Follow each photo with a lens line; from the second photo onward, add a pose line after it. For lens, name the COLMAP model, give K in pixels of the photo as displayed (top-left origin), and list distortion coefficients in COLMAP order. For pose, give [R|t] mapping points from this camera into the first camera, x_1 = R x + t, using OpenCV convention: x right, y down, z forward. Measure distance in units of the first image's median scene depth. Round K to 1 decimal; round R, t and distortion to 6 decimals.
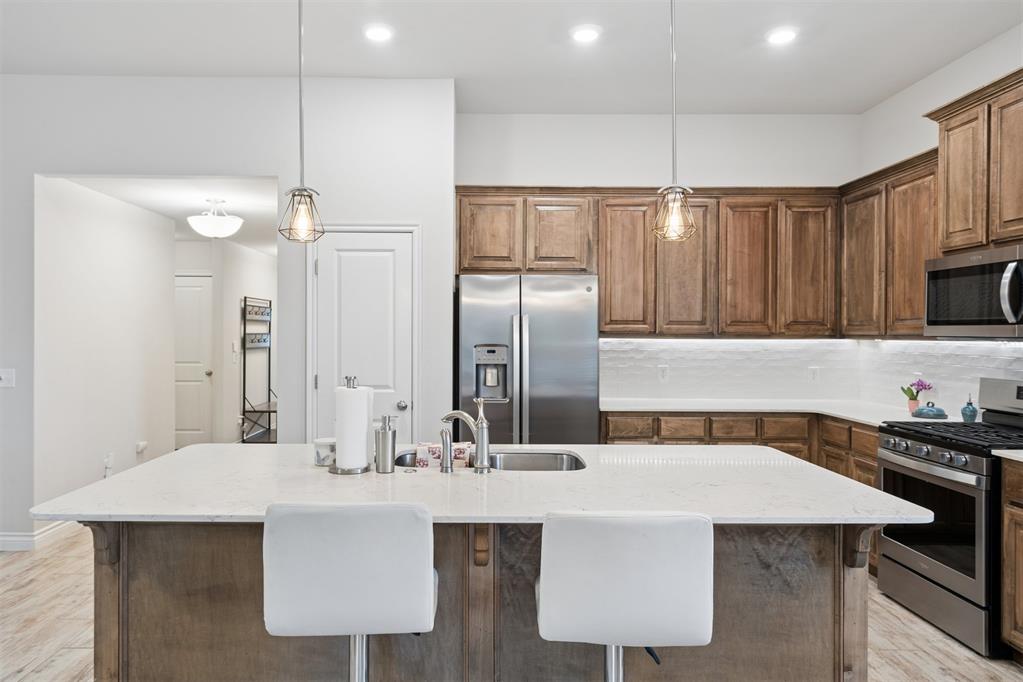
lens RADIAL K [[676.0, 0, 477.4], [0, 676.0, 334.1], [0, 0, 1]] dist [0.006907, -0.000300]
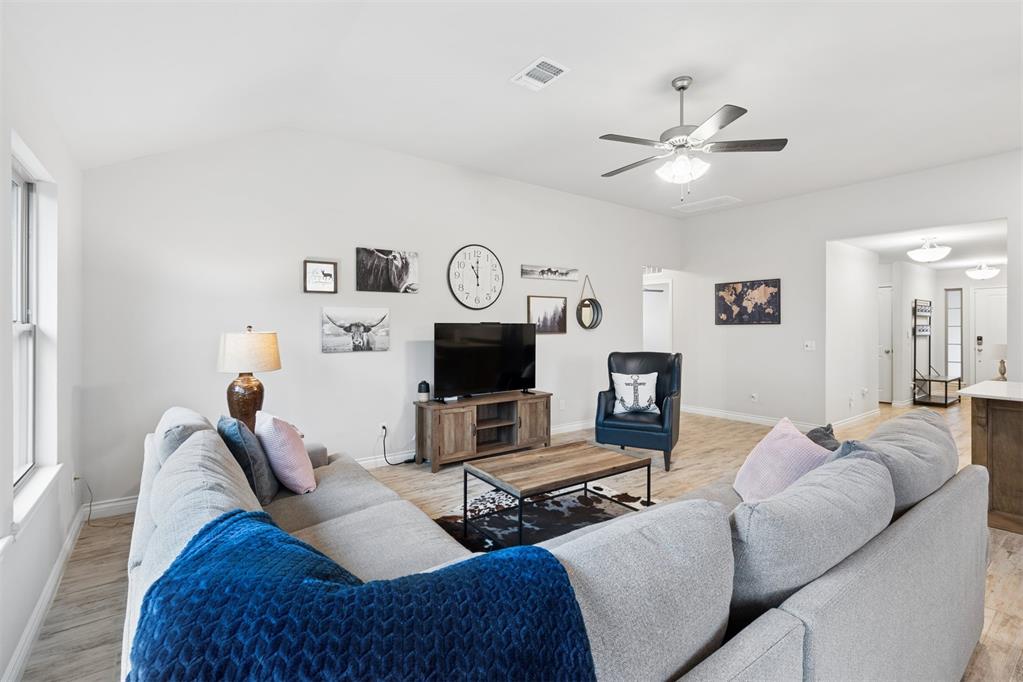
lens RADIAL K [[467.7, 0, 516.7], [0, 467.7, 330.2], [0, 0, 1]] dist [-0.000312, 0.001215]
pose [[0.606579, -0.001365, -0.795022, -0.132596], [0.000740, 0.999999, -0.001152, 0.020672], [0.795023, 0.000111, 0.606579, -0.531284]]
